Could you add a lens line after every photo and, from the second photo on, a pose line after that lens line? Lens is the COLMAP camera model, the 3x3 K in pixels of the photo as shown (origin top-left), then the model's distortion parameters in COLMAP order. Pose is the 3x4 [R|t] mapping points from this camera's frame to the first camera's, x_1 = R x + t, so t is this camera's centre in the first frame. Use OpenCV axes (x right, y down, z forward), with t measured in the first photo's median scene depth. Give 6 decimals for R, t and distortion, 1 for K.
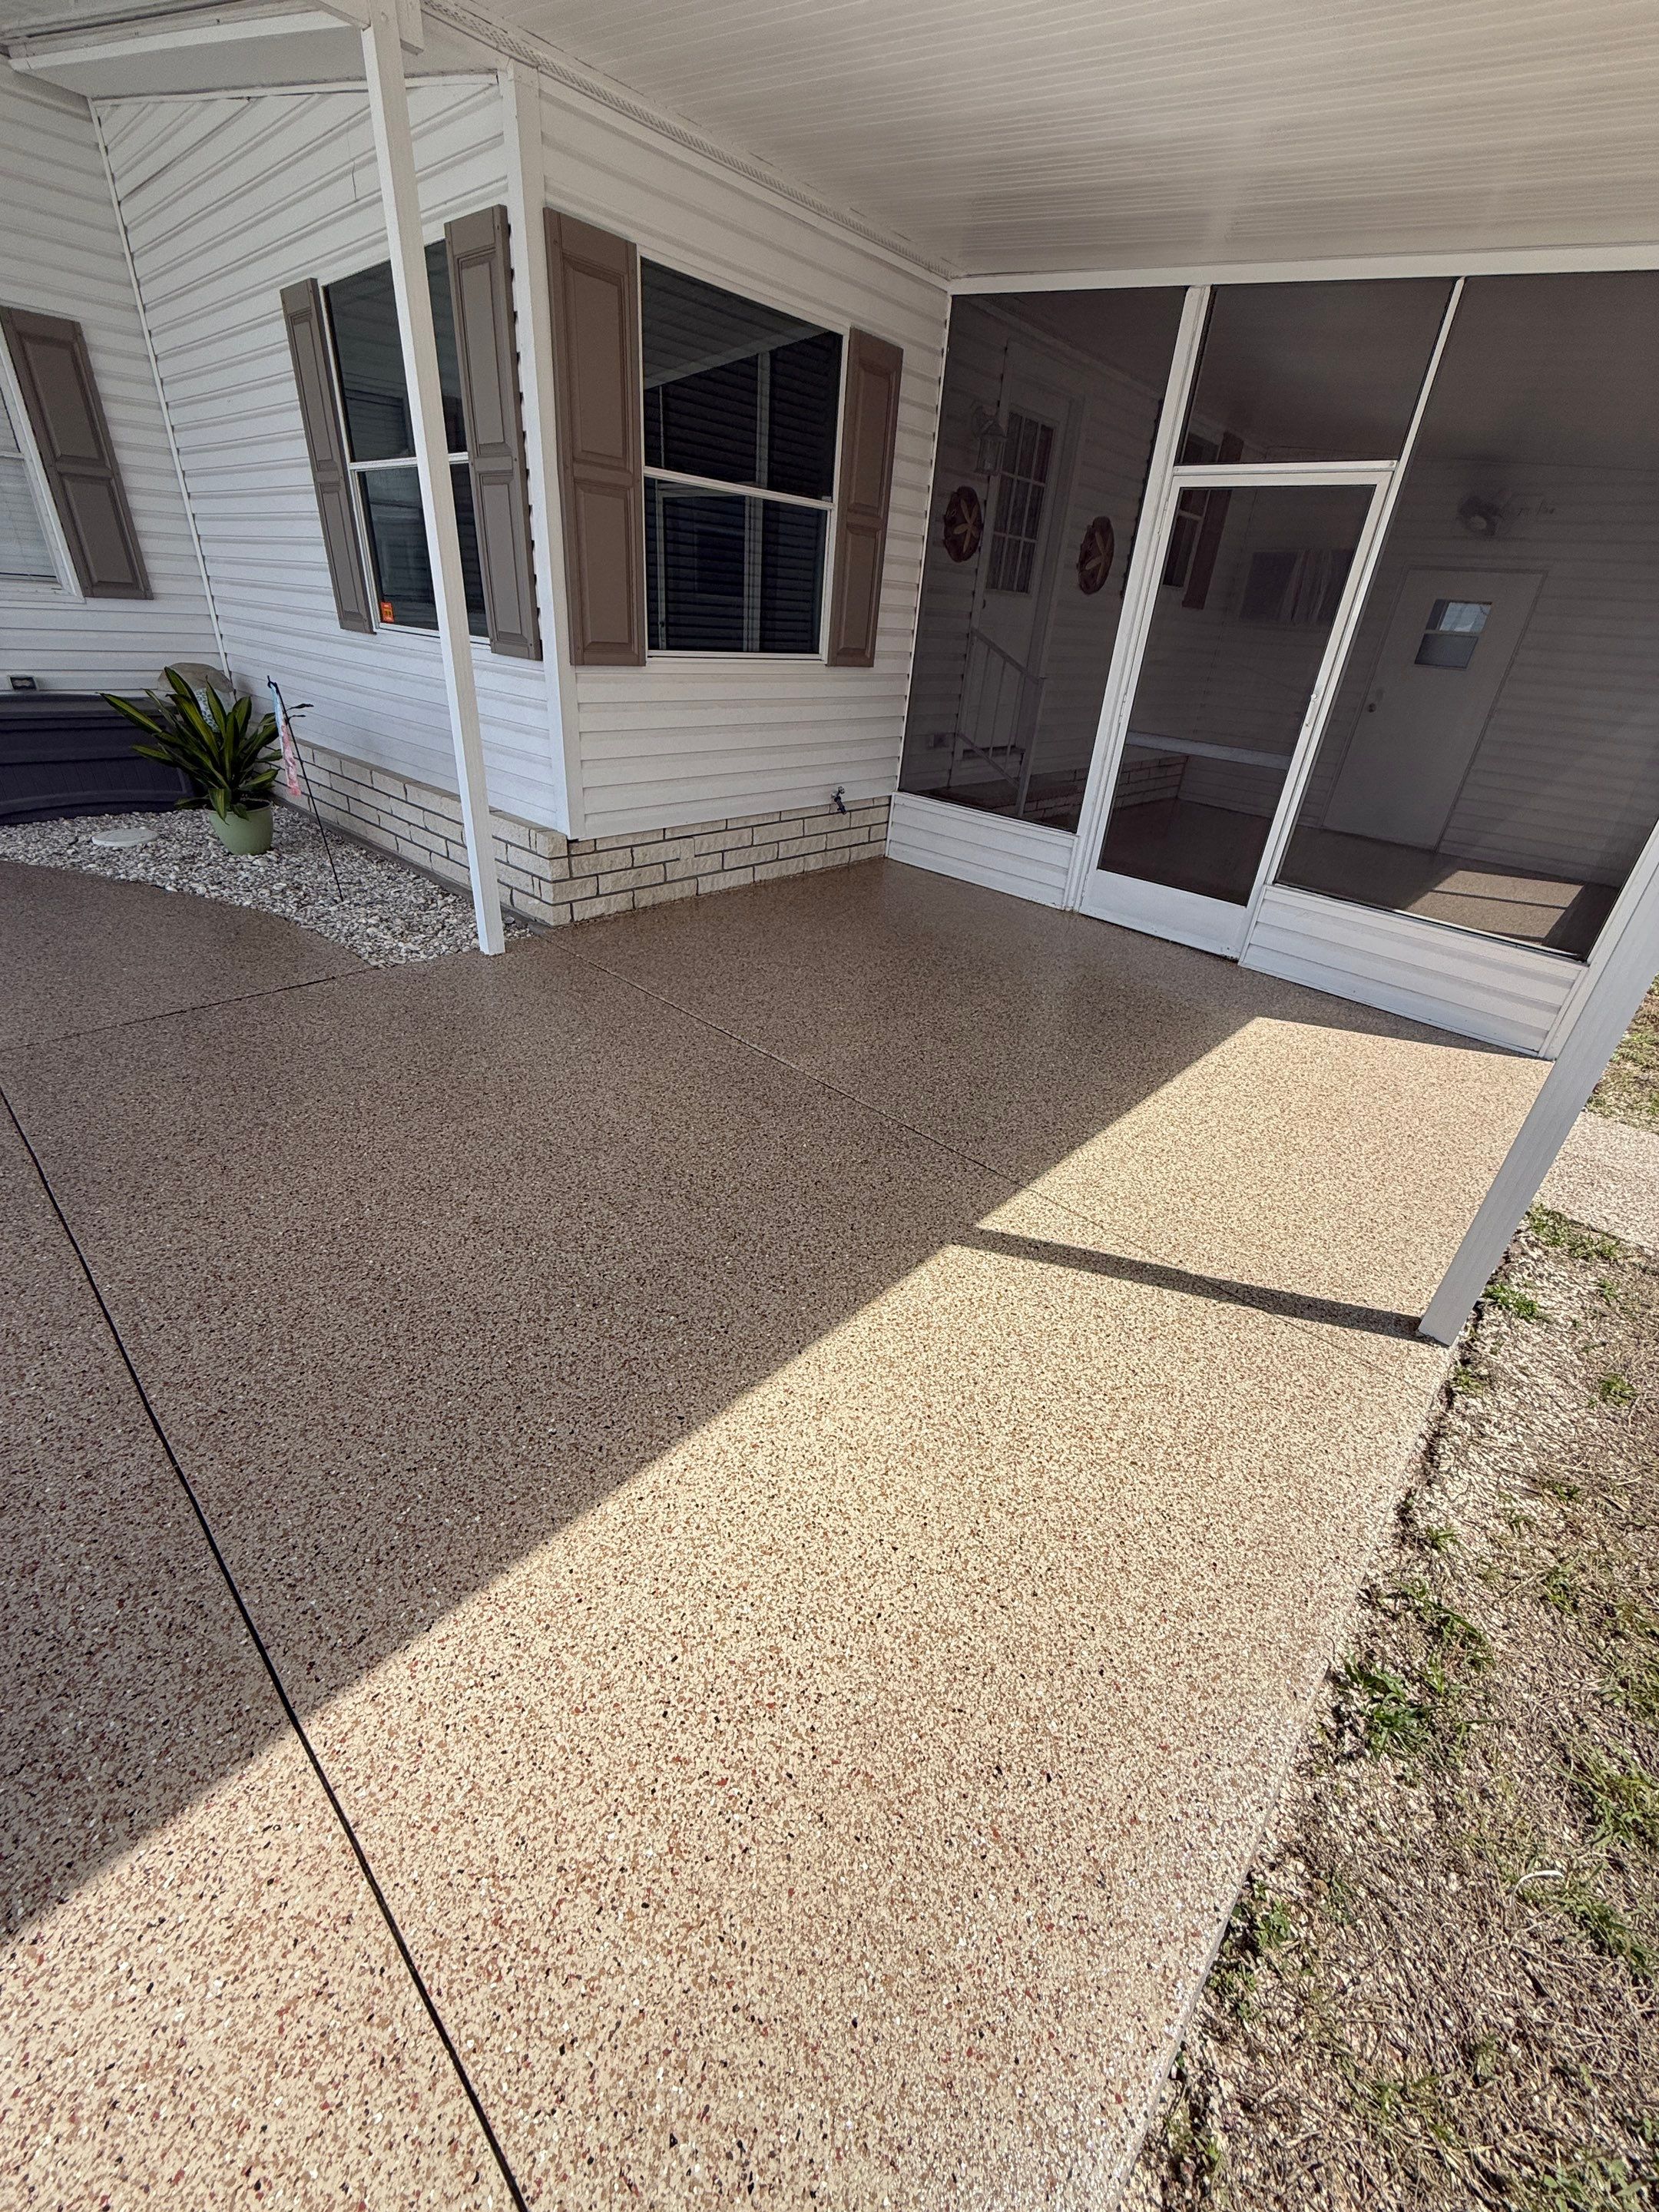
lens RADIAL K [[871.5, 0, 819.1], [0, 871.5, 1092.6], [0, 0, 1]] dist [-0.000107, 0.000049]
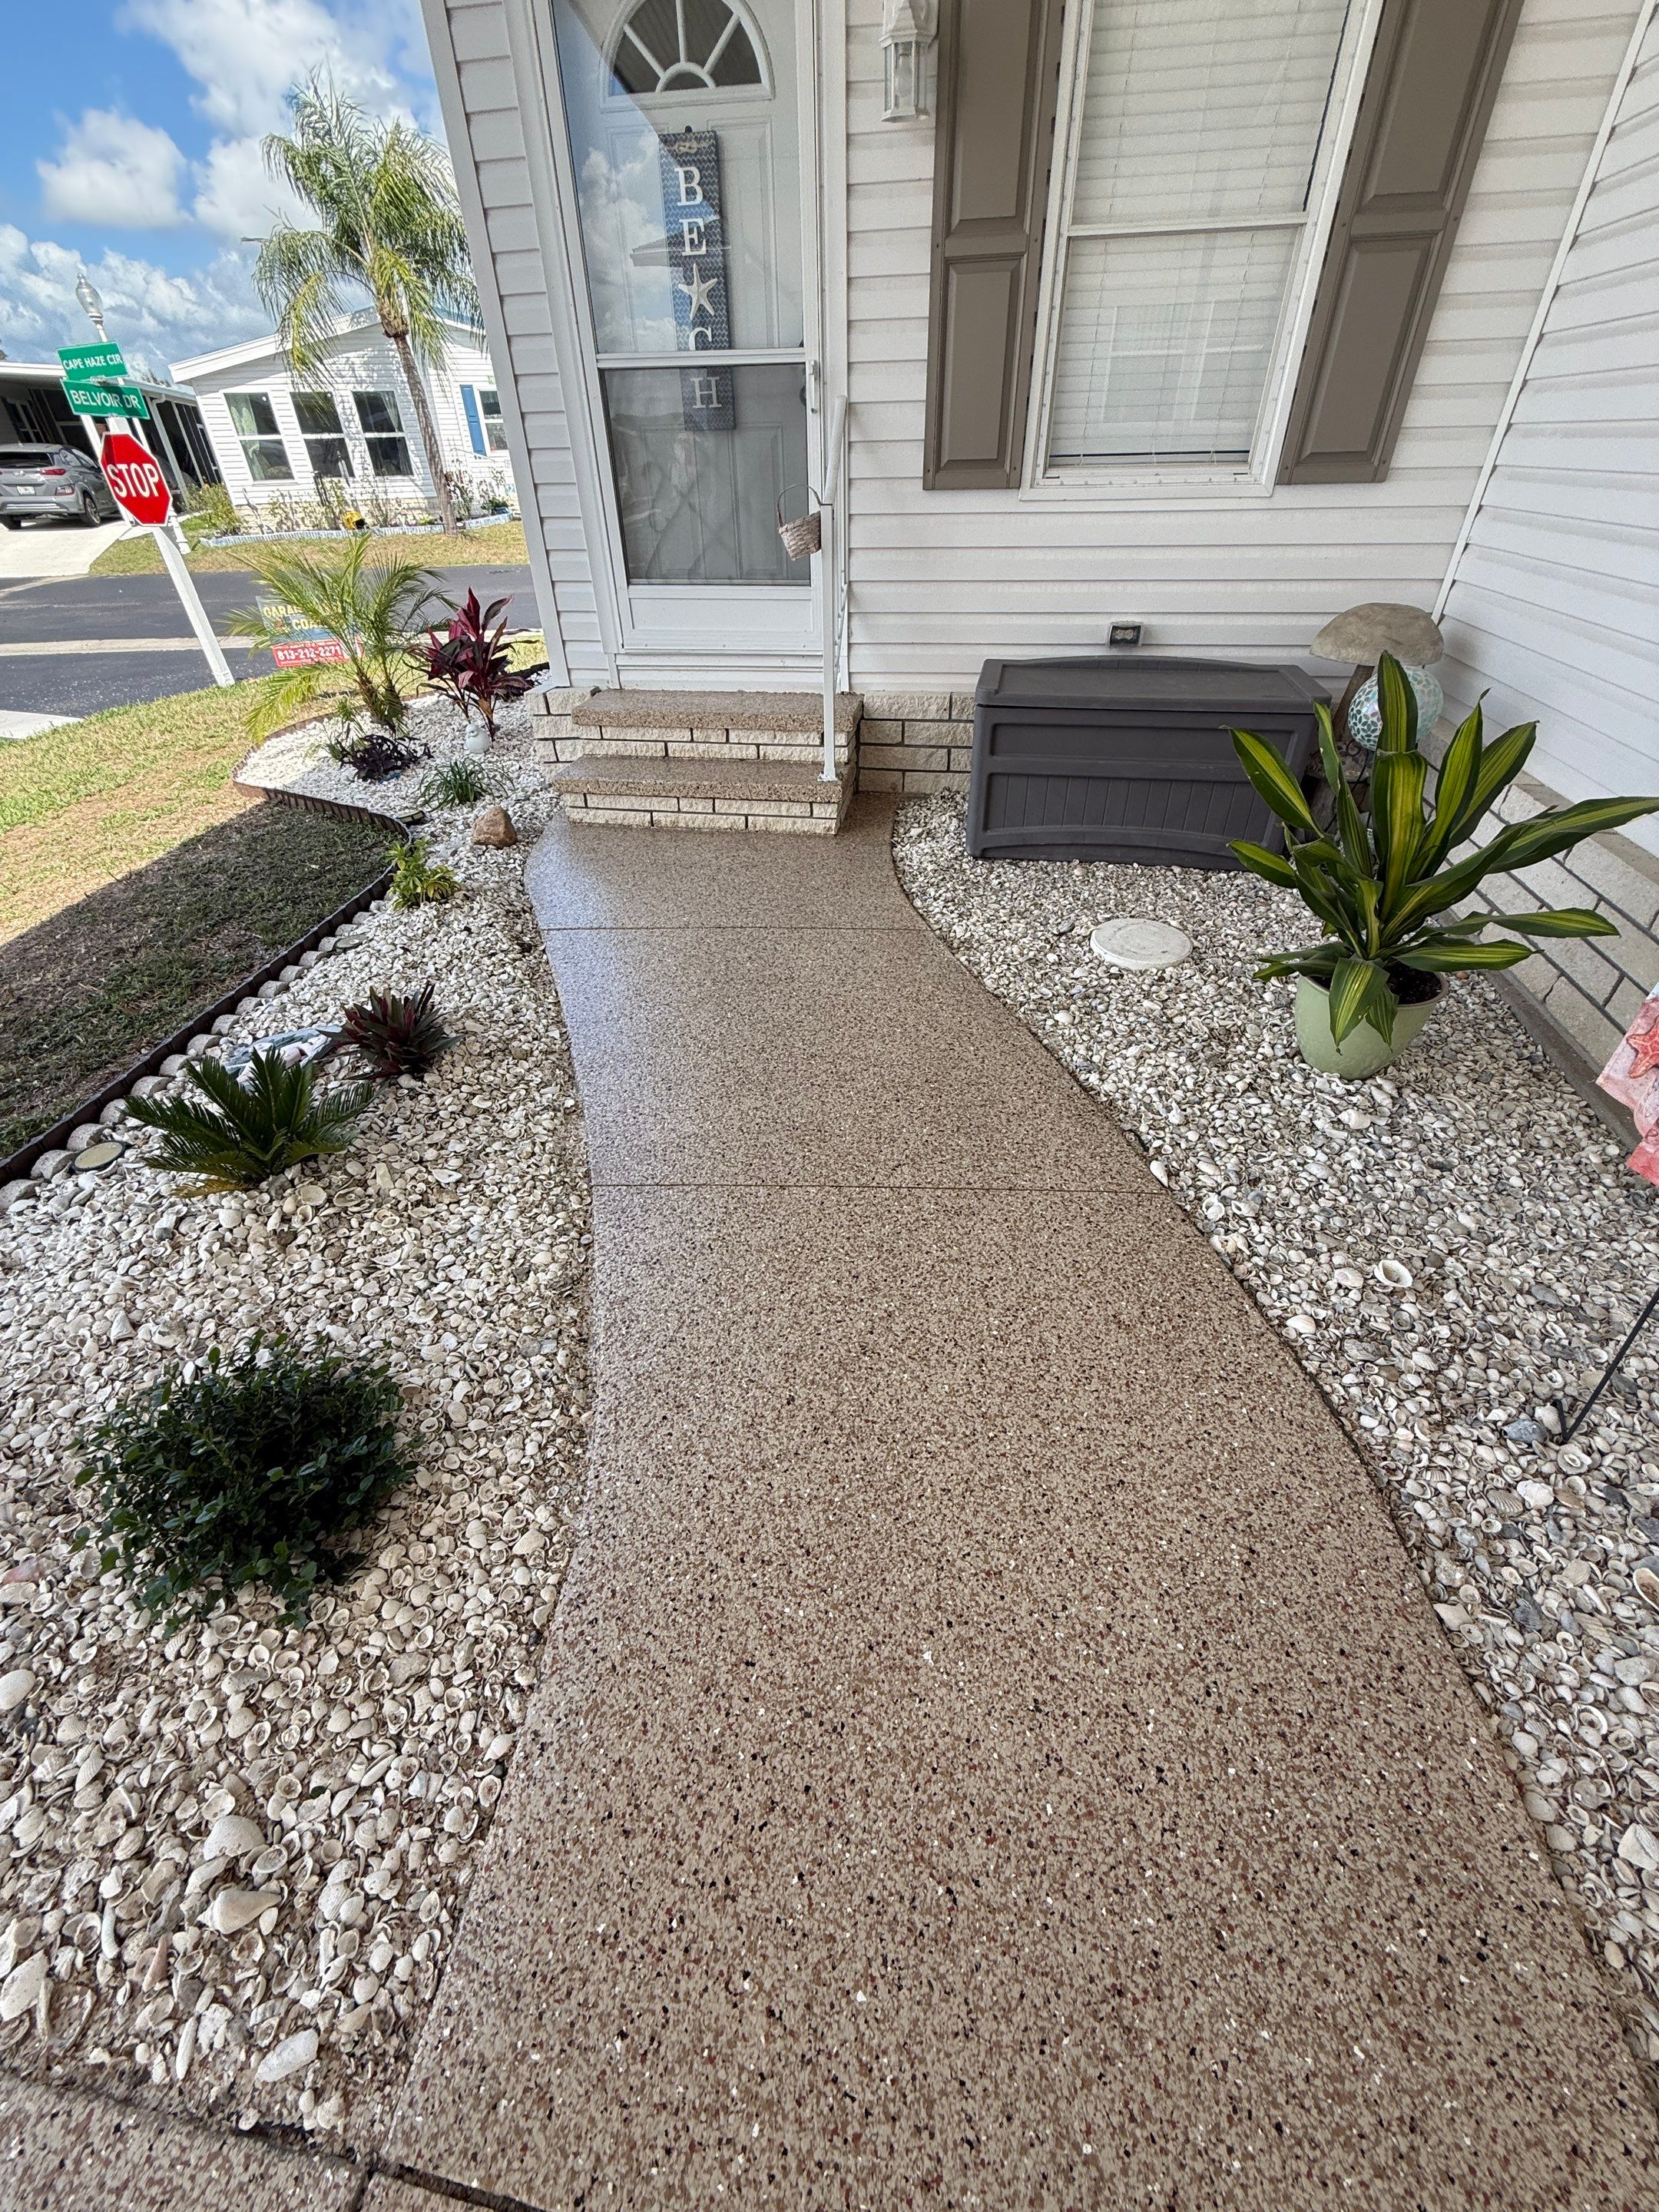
lens RADIAL K [[871.5, 0, 824.2], [0, 871.5, 1100.3], [0, 0, 1]] dist [-0.000107, 0.000049]
pose [[0.541575, 0.442089, -0.715020, -0.413767], [-0.356198, 0.891105, 0.281166, -0.262102], [0.761459, 0.102417, 0.640071, 0.445324]]
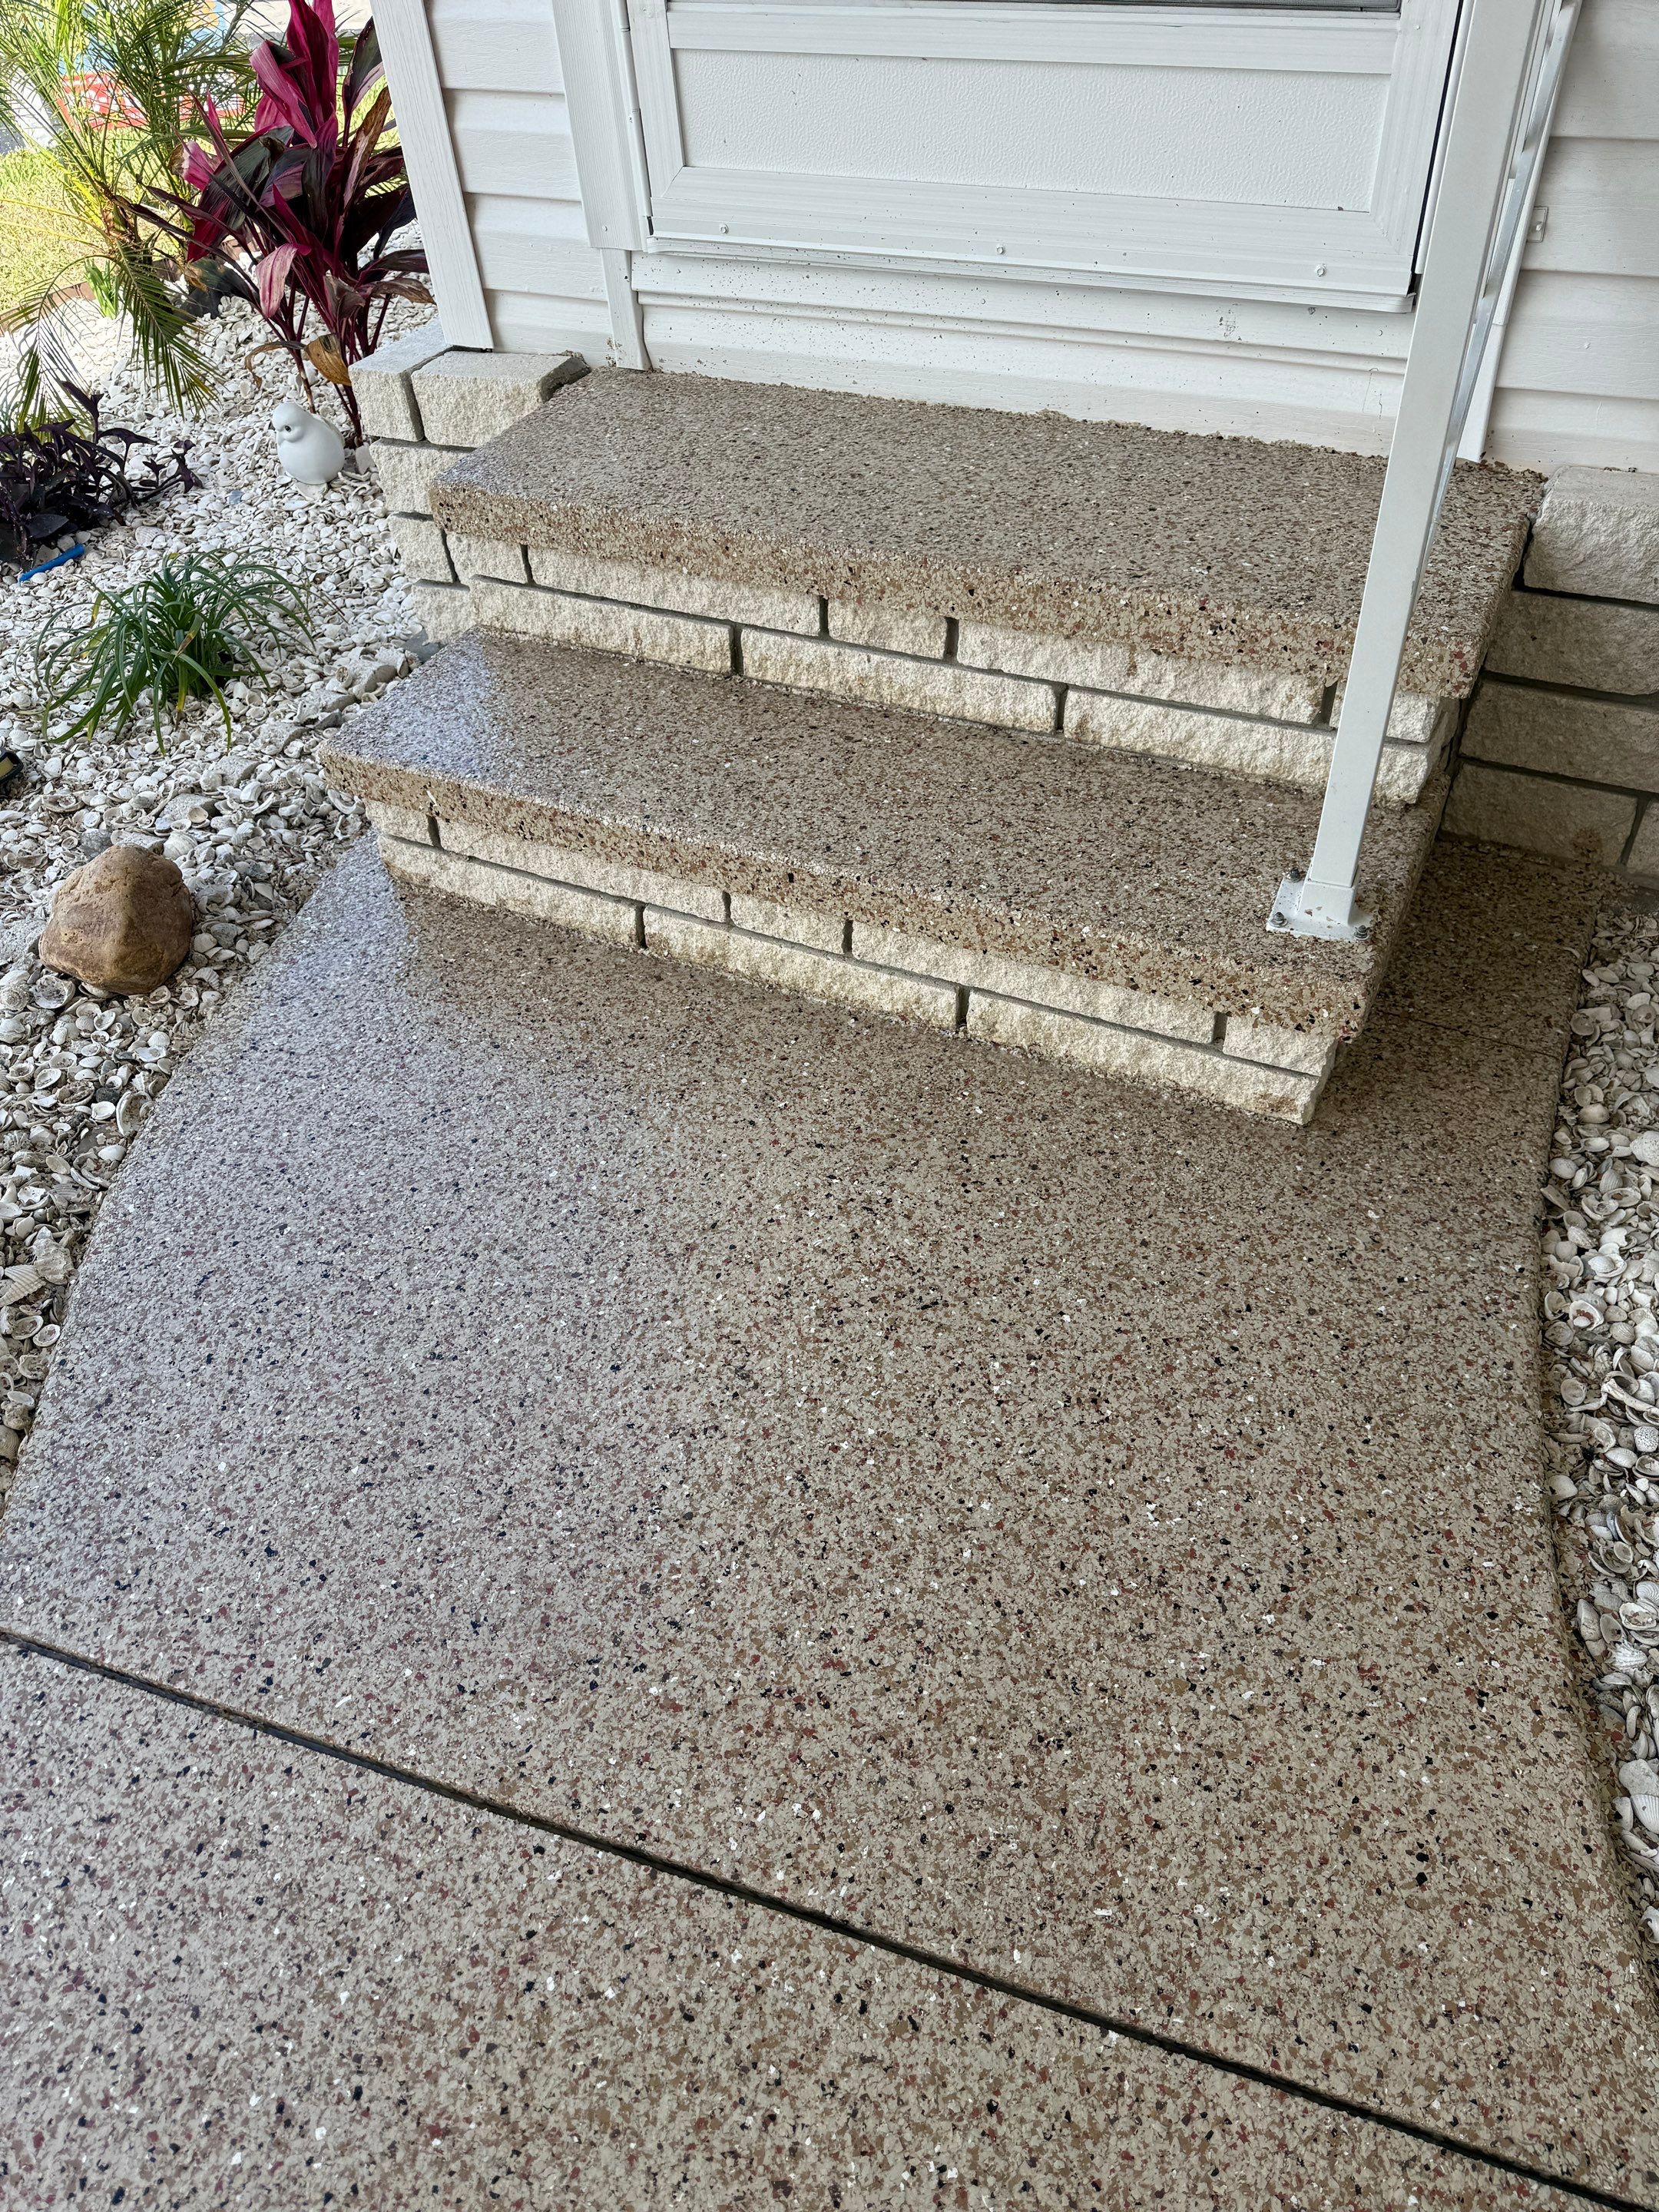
lens RADIAL K [[1574.6, 0, 827.9], [0, 1574.6, 1107.2], [0, 0, 1]] dist [0.019269, -0.010695]
pose [[0.269433, 0.611139, -0.744255, -0.801577], [-0.382521, 0.777169, 0.499687, -0.380744], [0.883789, 0.150061, 0.443168, 0.657701]]
